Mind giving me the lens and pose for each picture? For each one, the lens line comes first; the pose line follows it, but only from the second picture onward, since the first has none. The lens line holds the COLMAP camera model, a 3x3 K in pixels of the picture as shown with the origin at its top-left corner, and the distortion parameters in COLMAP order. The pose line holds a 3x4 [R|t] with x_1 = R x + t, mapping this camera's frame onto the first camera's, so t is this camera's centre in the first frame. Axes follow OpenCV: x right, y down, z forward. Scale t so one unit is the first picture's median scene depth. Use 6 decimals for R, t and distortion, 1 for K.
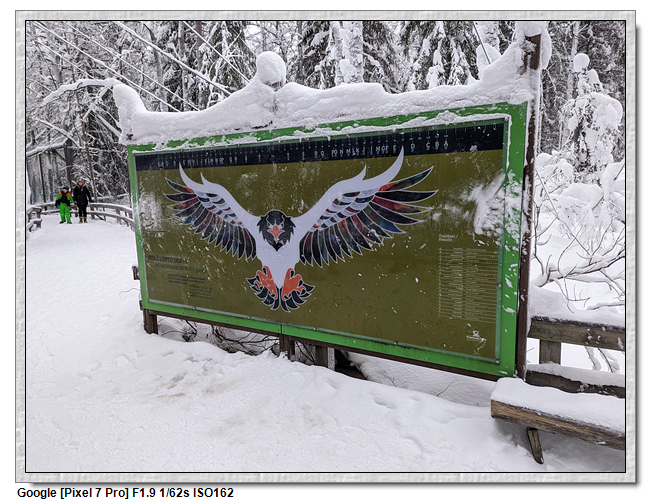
lens RADIAL K [[436.4, 0, 311.7], [0, 436.4, 249.6], [0, 0, 1]] dist [0.062843, -0.054957]
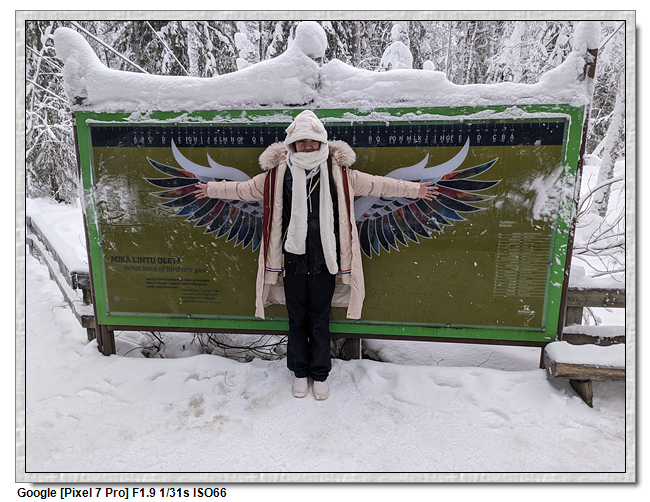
lens RADIAL K [[436.4, 0, 311.7], [0, 436.4, 249.6], [0, 0, 1]] dist [0.062843, -0.054957]
pose [[0.900052, -0.055314, 0.432259, -0.596448], [0.039625, 0.998191, 0.045227, -0.031016], [-0.433978, -0.023578, 0.900615, 0.216496]]
